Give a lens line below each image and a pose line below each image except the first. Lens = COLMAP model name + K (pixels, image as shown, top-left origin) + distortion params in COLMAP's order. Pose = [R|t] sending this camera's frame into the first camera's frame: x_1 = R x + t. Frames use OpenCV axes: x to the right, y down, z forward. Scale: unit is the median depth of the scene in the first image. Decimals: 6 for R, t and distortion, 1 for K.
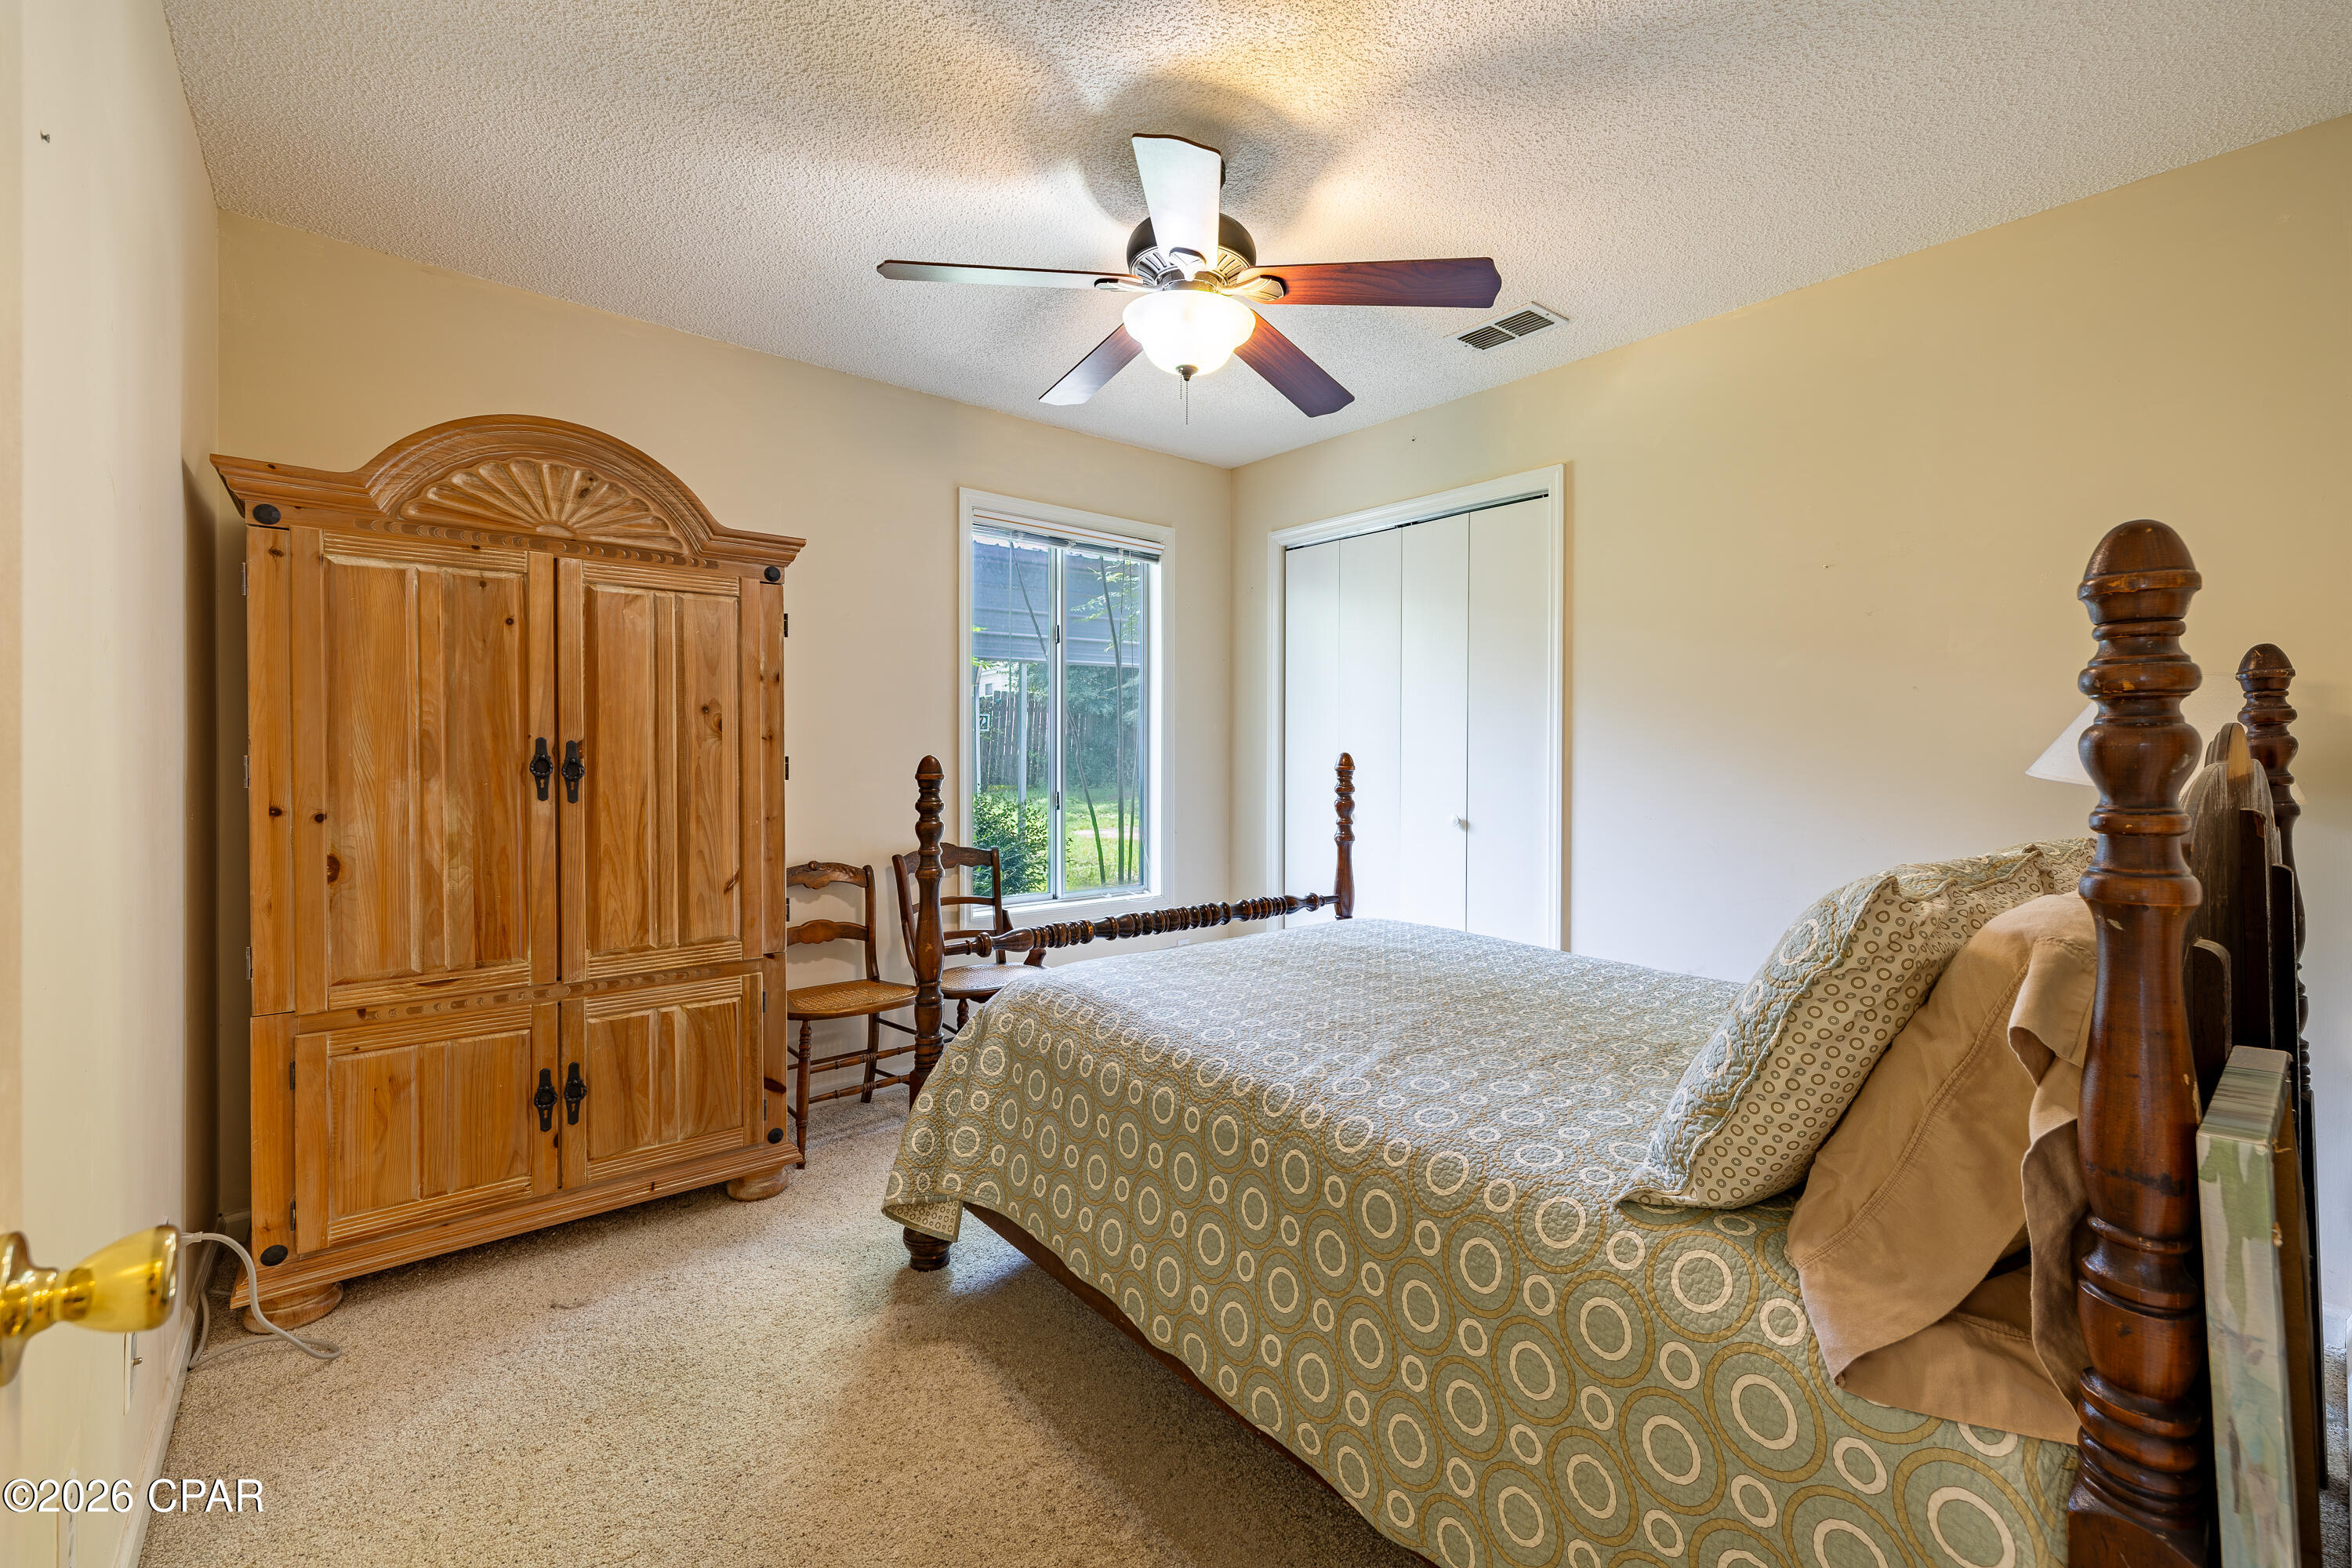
lens RADIAL K [[977.9, 0, 1187.2], [0, 977.9, 767.5], [0, 0, 1]] dist [-0.000928, 0.001019]
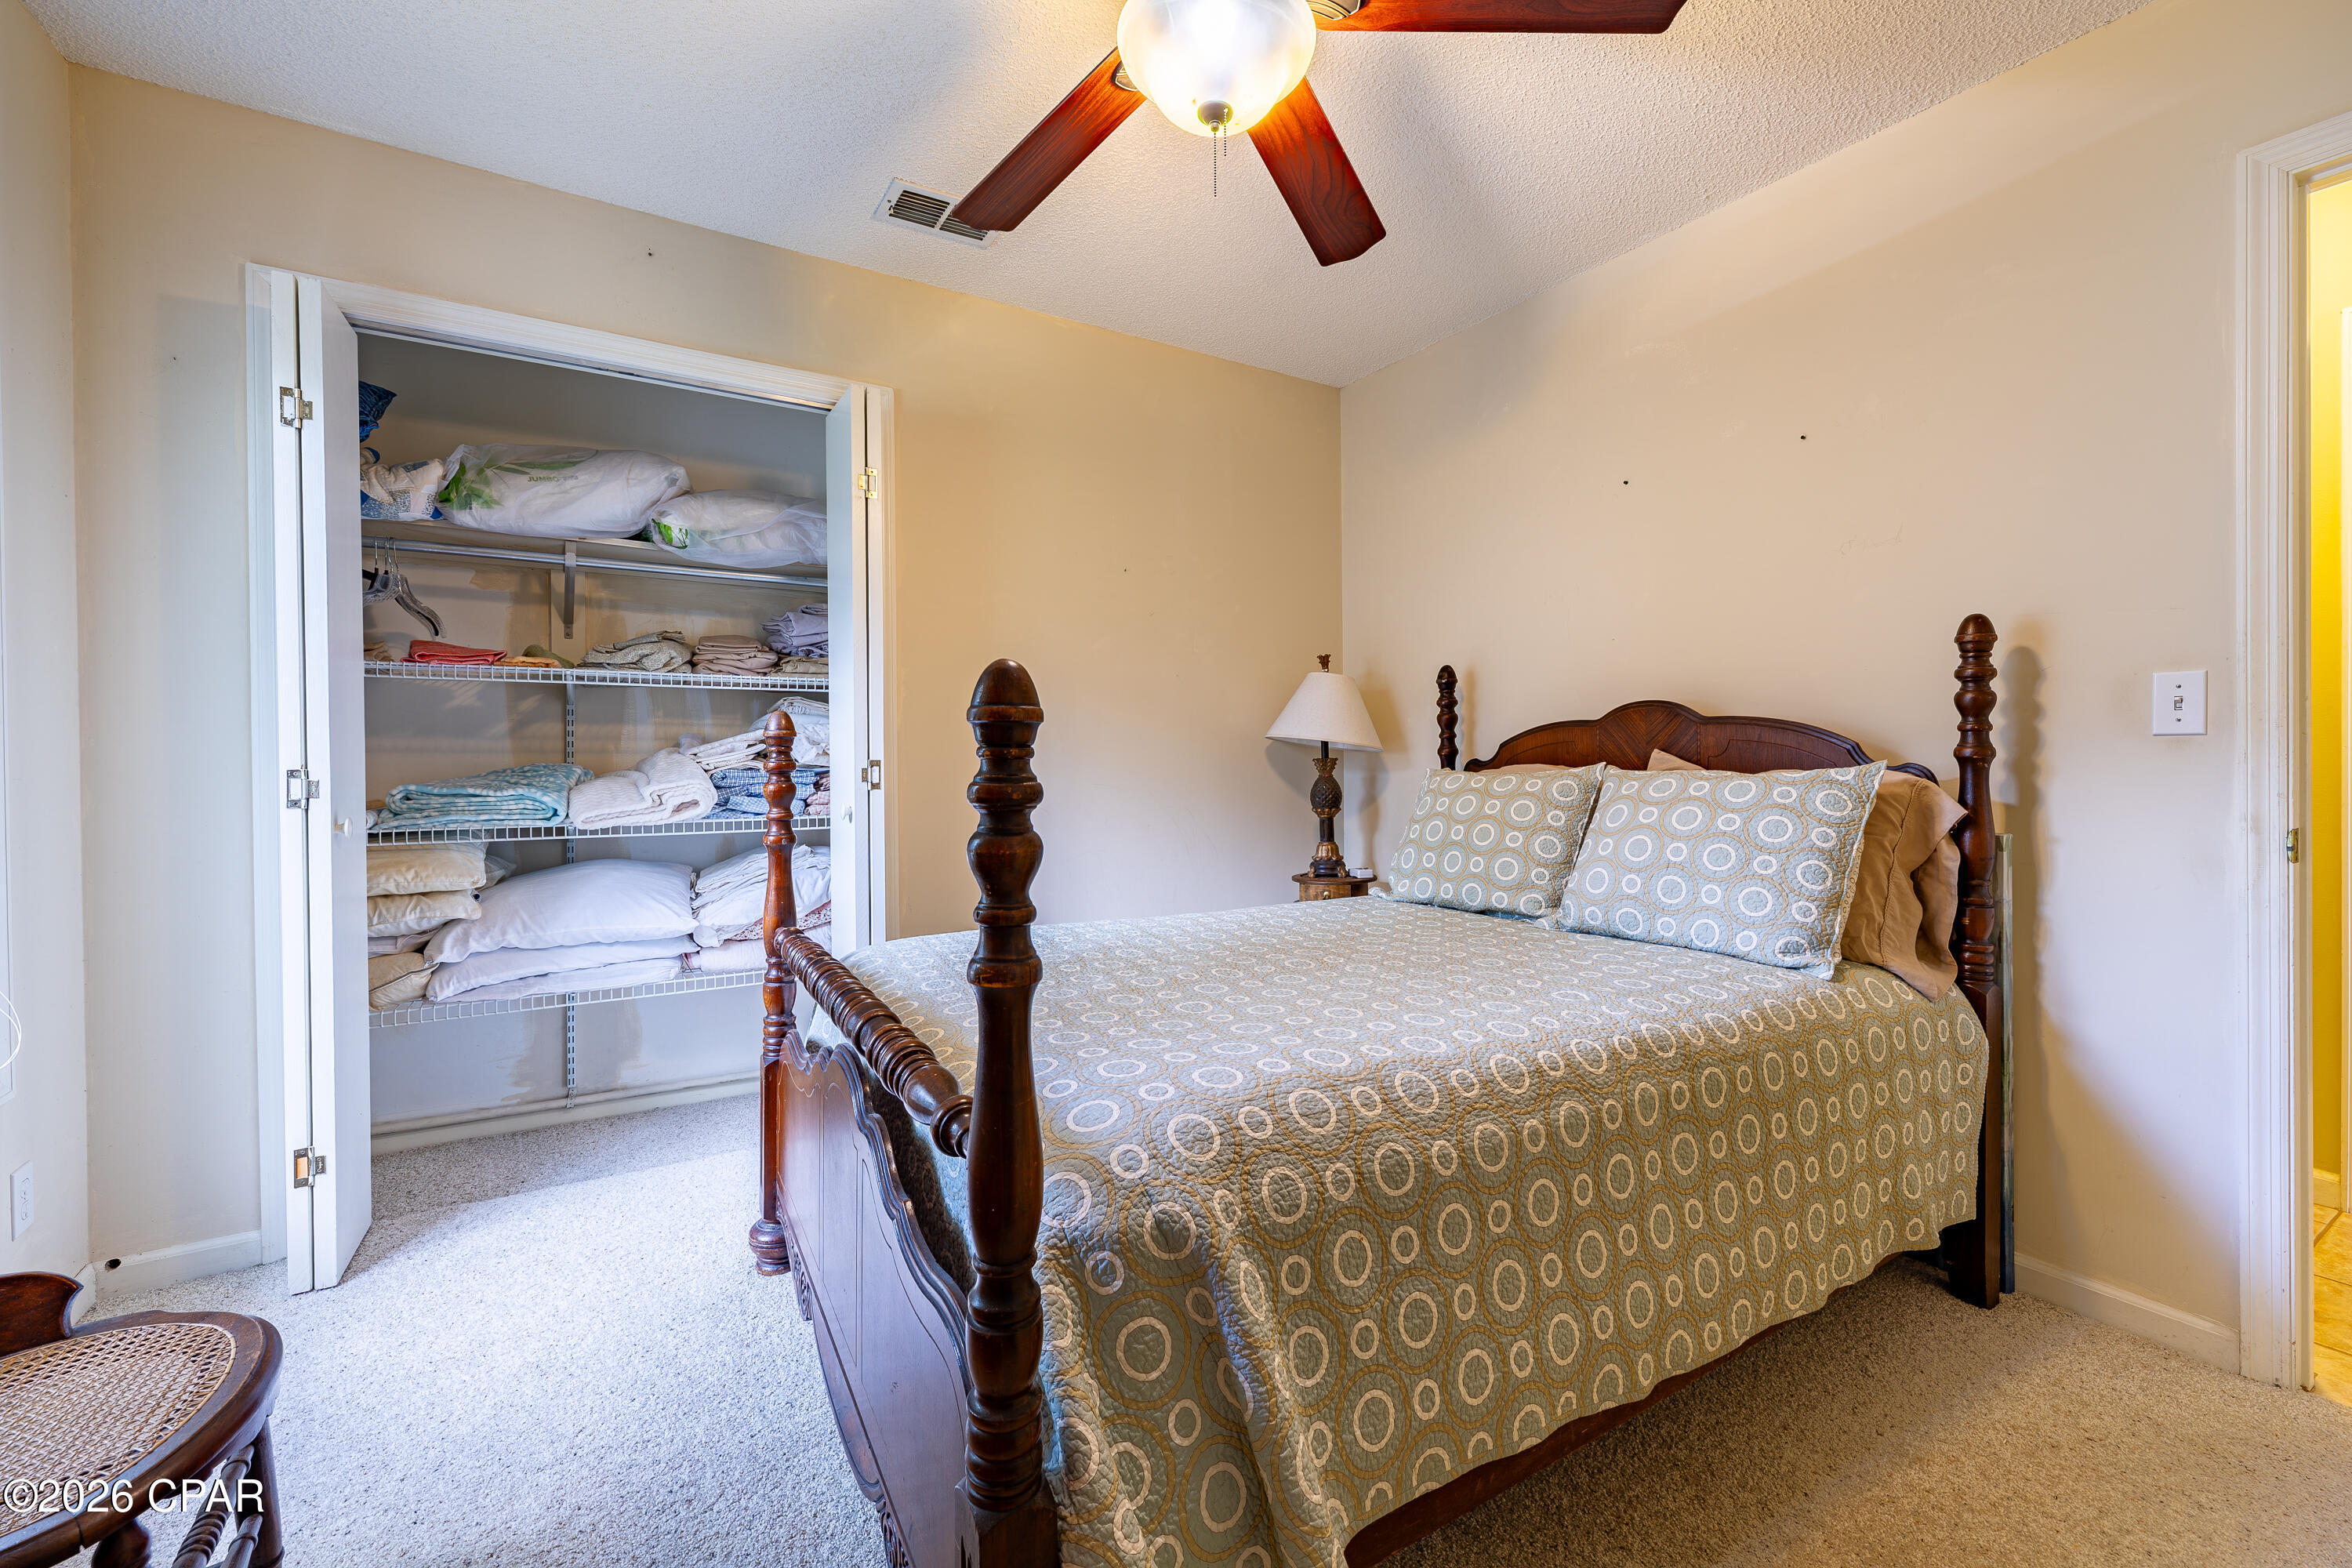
lens RADIAL K [[977.9, 0, 1191.4], [0, 977.9, 765.4], [0, 0, 1]] dist [-0.000928, 0.001019]
pose [[0.142831, -0.017659, 0.989590, -0.869702], [0.019558, 0.999696, 0.015017, 0.034623], [-0.989554, 0.017210, 0.143133, 1.212409]]
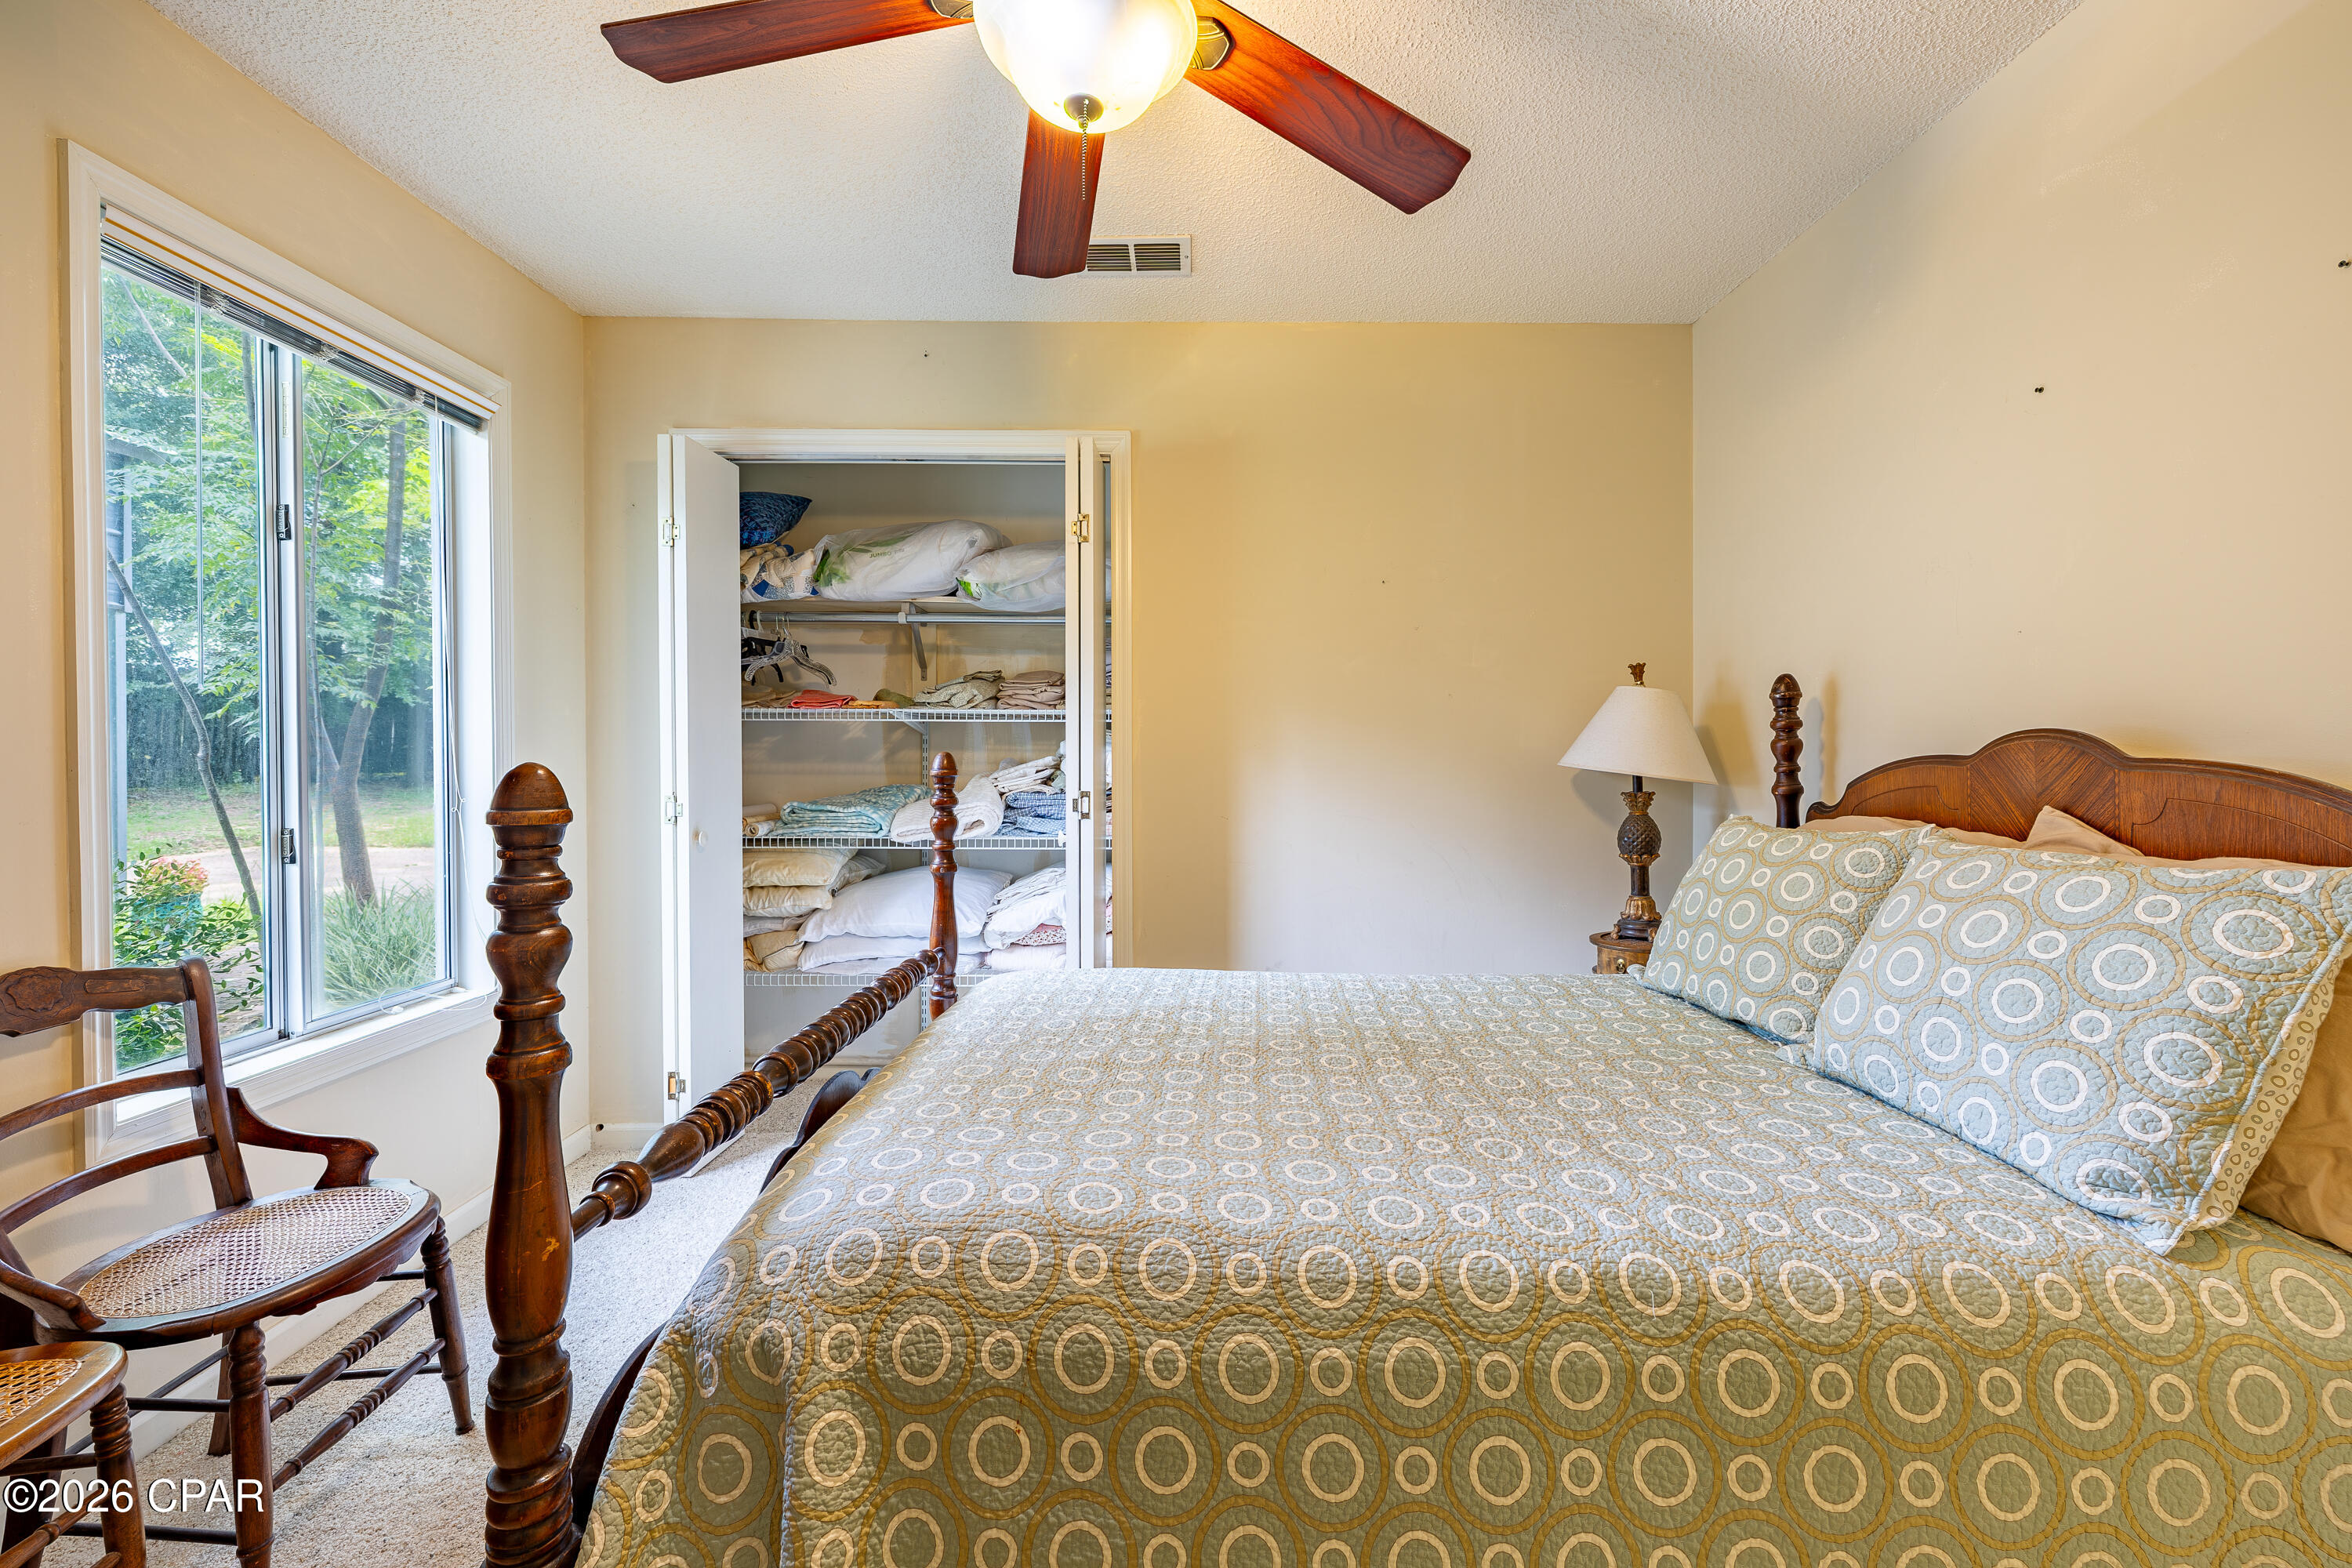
lens RADIAL K [[977.9, 0, 1168.2], [0, 977.9, 766.2], [0, 0, 1]] dist [-0.000928, 0.001019]
pose [[0.638346, -0.014656, 0.769610, -0.557755], [0.014685, 0.999869, 0.006860, -0.013494], [-0.769609, 0.006922, 0.638477, 0.759284]]
